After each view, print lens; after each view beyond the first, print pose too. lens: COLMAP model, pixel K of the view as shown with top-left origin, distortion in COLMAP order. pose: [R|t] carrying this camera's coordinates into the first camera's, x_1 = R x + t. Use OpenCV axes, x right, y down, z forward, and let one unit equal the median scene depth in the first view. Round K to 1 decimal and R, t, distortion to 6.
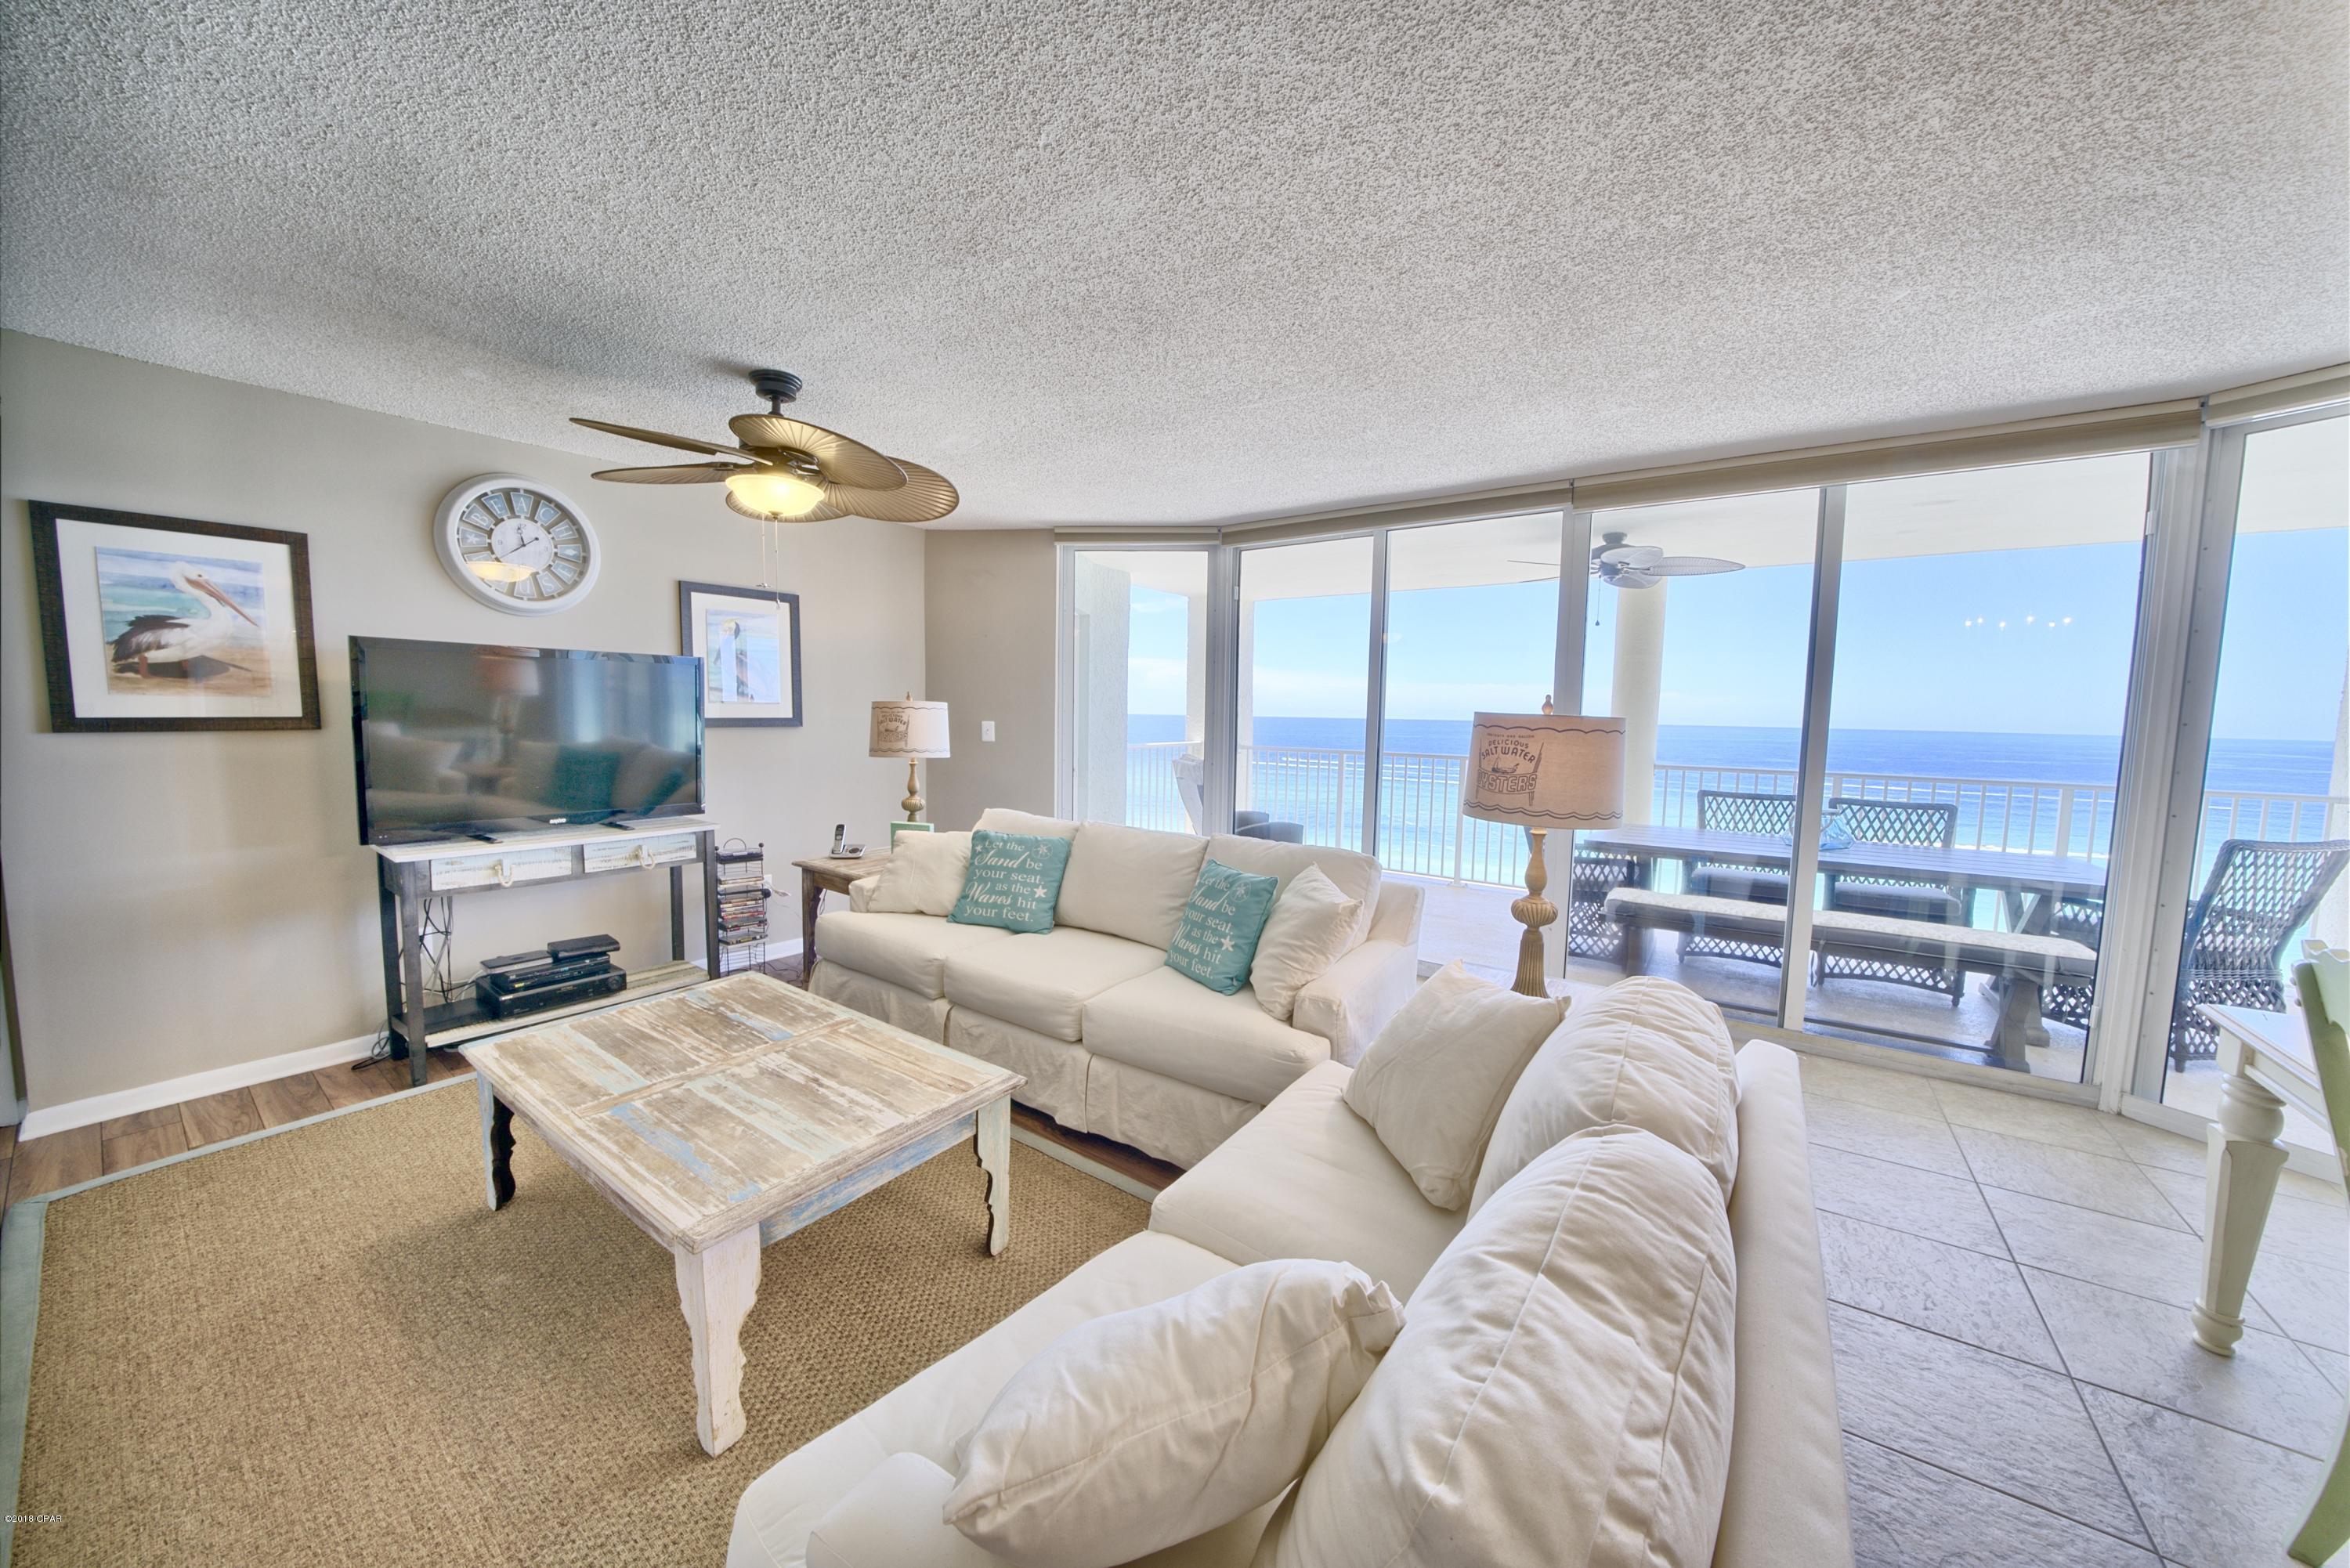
lens RADIAL K [[808.0, 0, 1178.2], [0, 808.0, 781.7], [0, 0, 1]] dist [-0.027992, 0.003519]
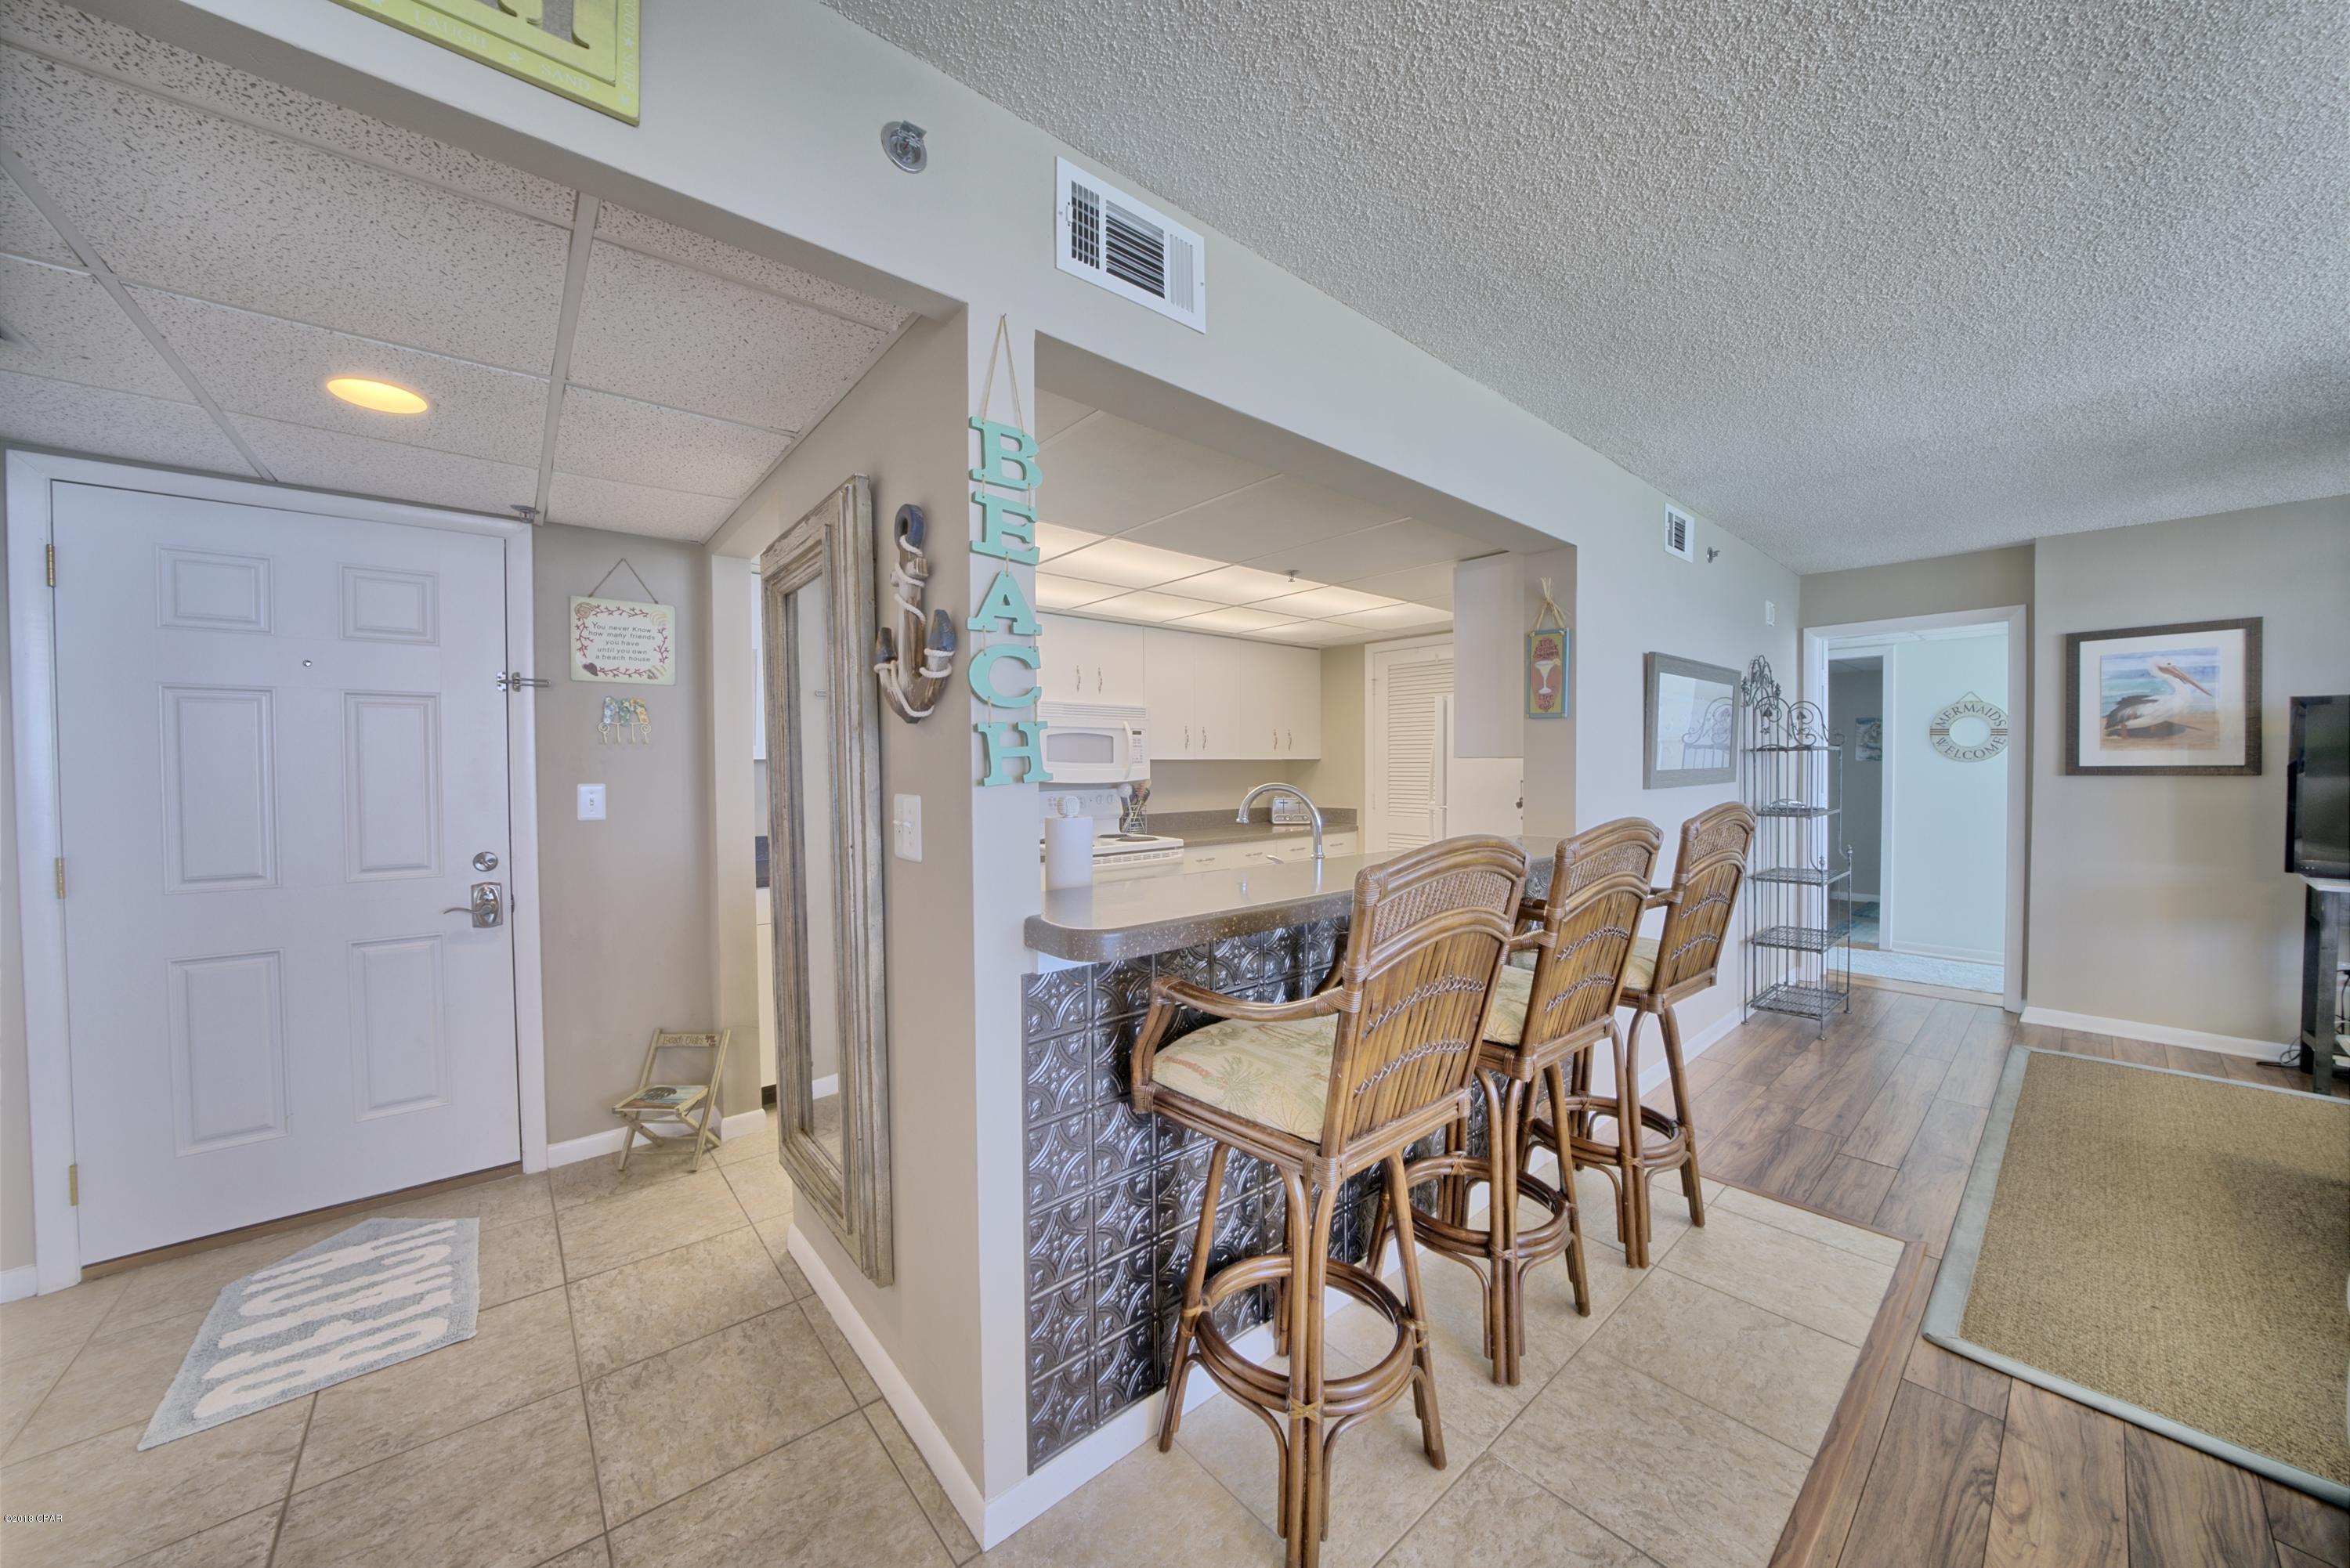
lens RADIAL K [[808.0, 0, 1156.3], [0, 808.0, 779.7], [0, 0, 1]] dist [-0.027992, 0.003519]
pose [[-0.256359, 0.000734, -0.966581, 0.483860], [-0.082165, 0.996364, 0.022549, 0.051915], [0.963083, 0.085200, -0.255366, -0.325848]]
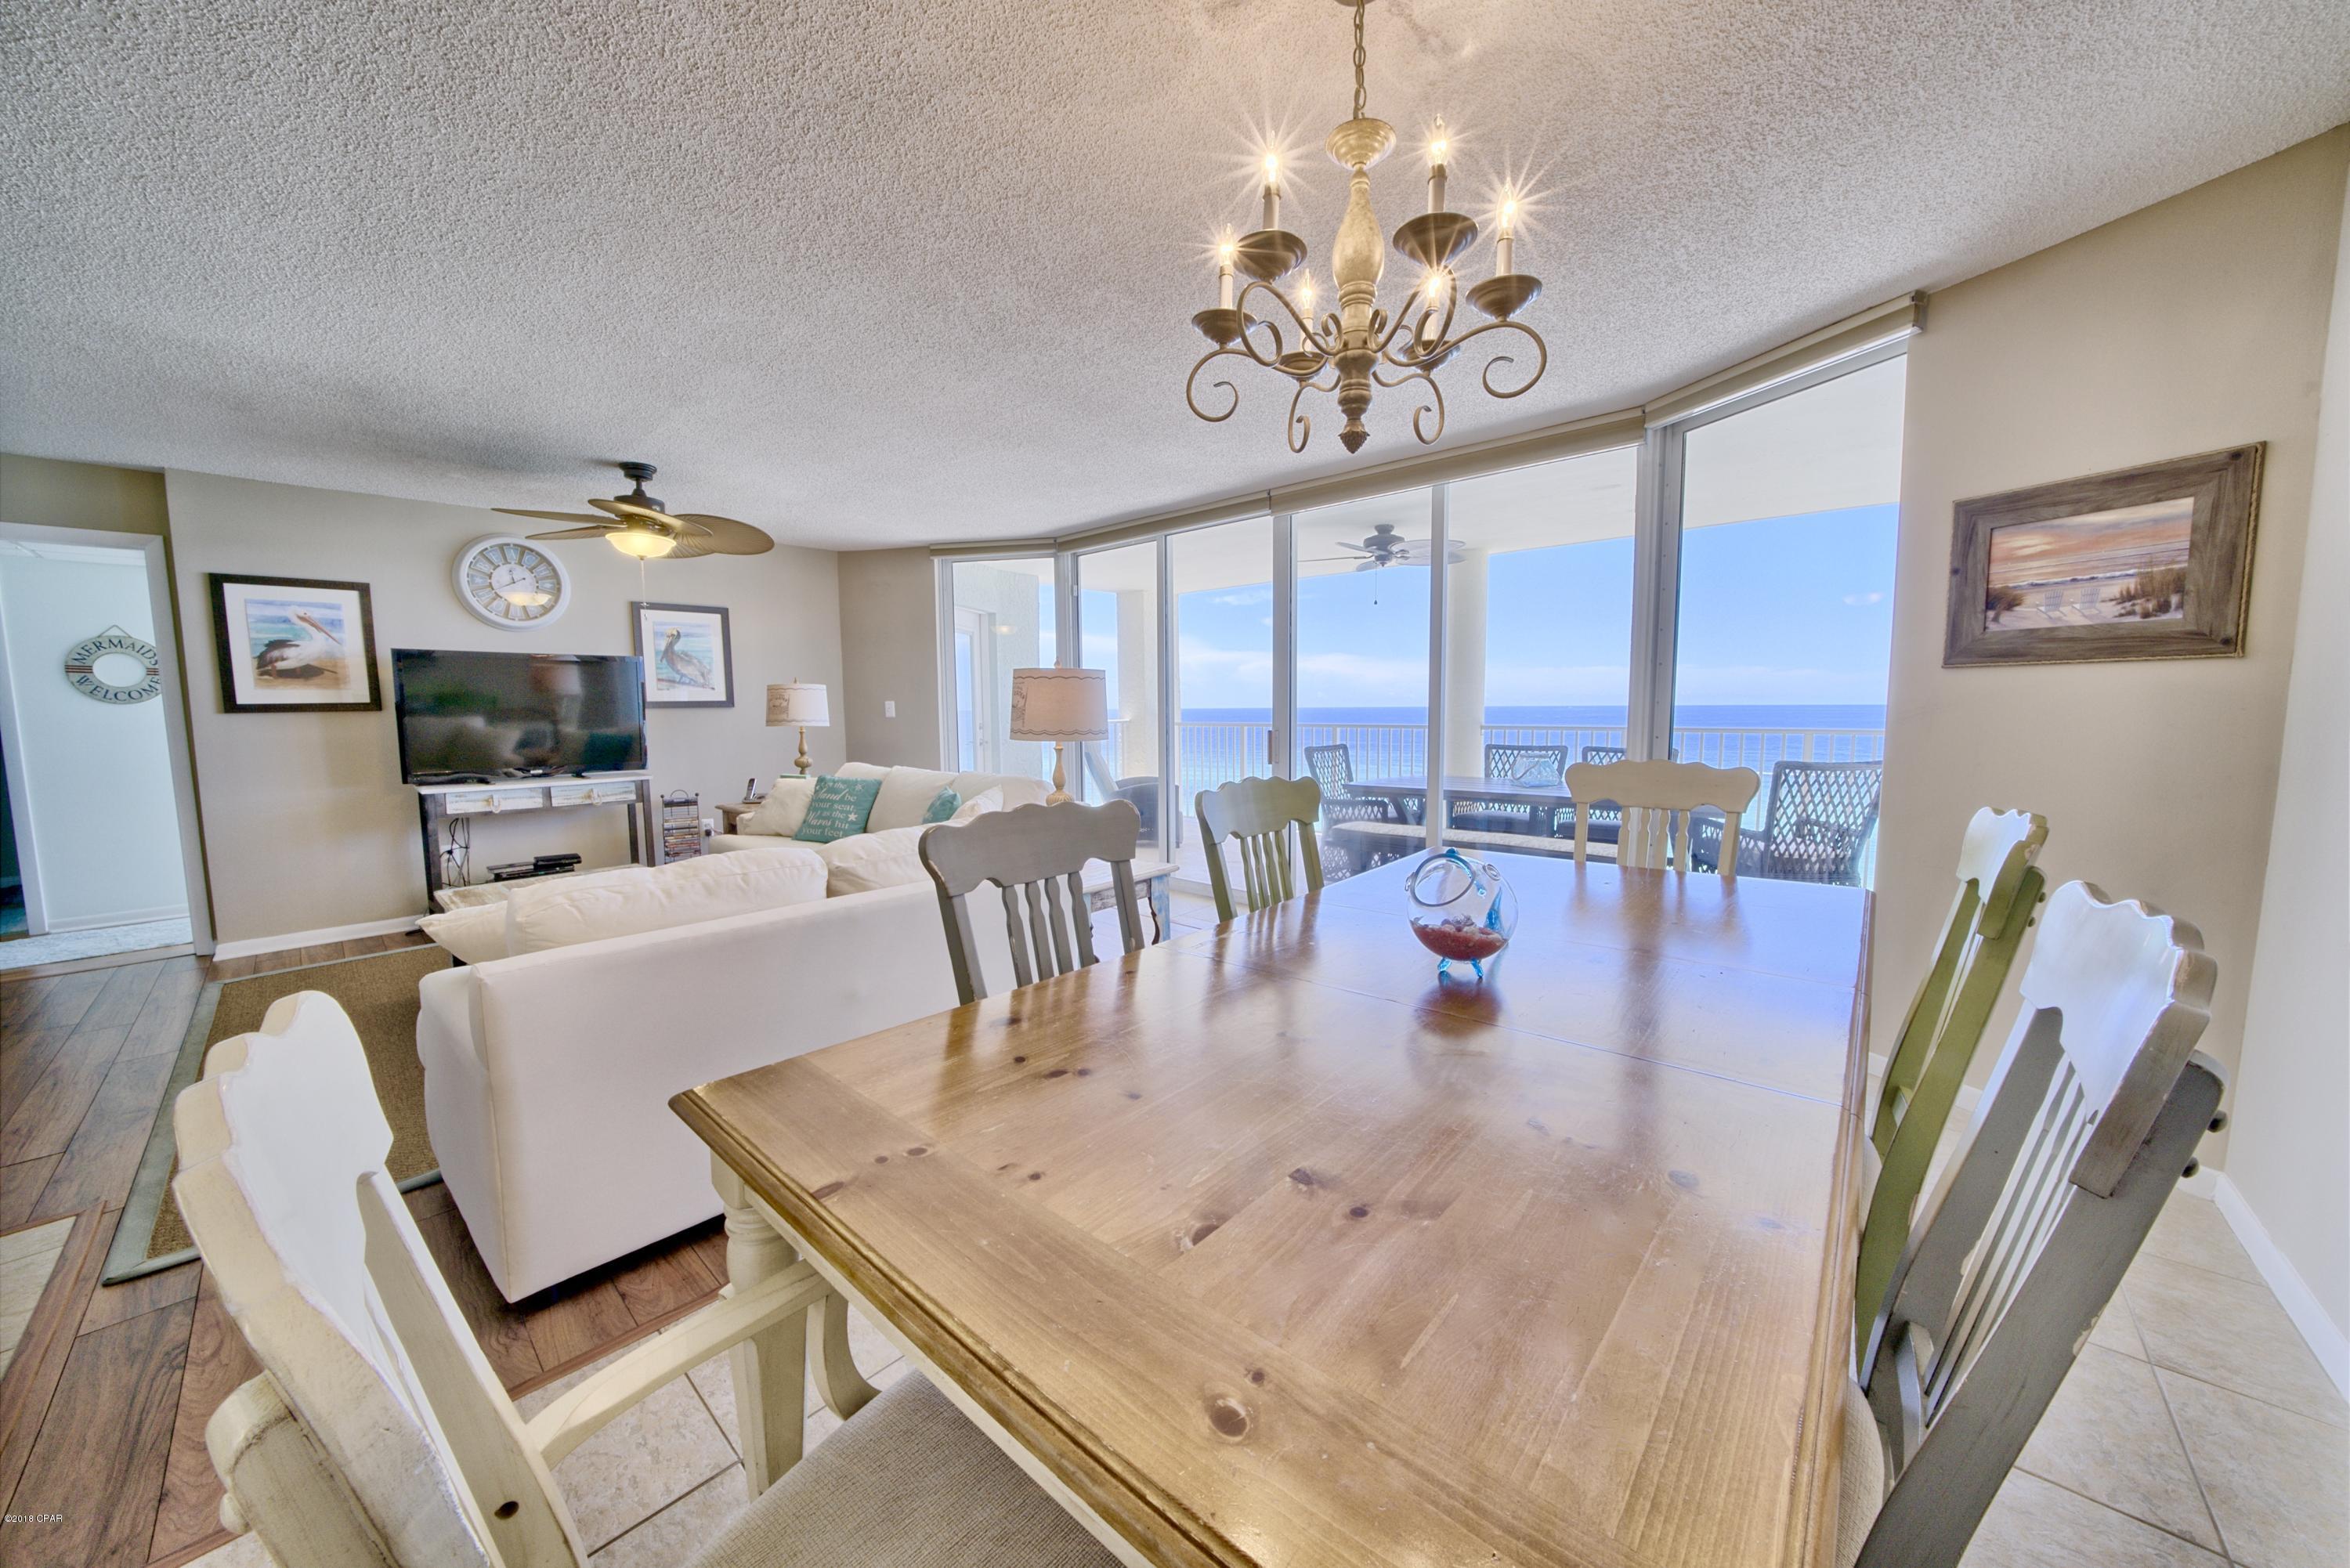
lens RADIAL K [[808.0, 0, 1175.0], [0, 808.0, 779.7], [0, 0, 1]] dist [-0.027992, 0.003519]
pose [[0.993243, -0.016955, -0.114808, 0.603874], [0.017480, 0.999841, 0.003561, 0.087867], [0.114730, -0.005544, 0.993381, -0.341807]]
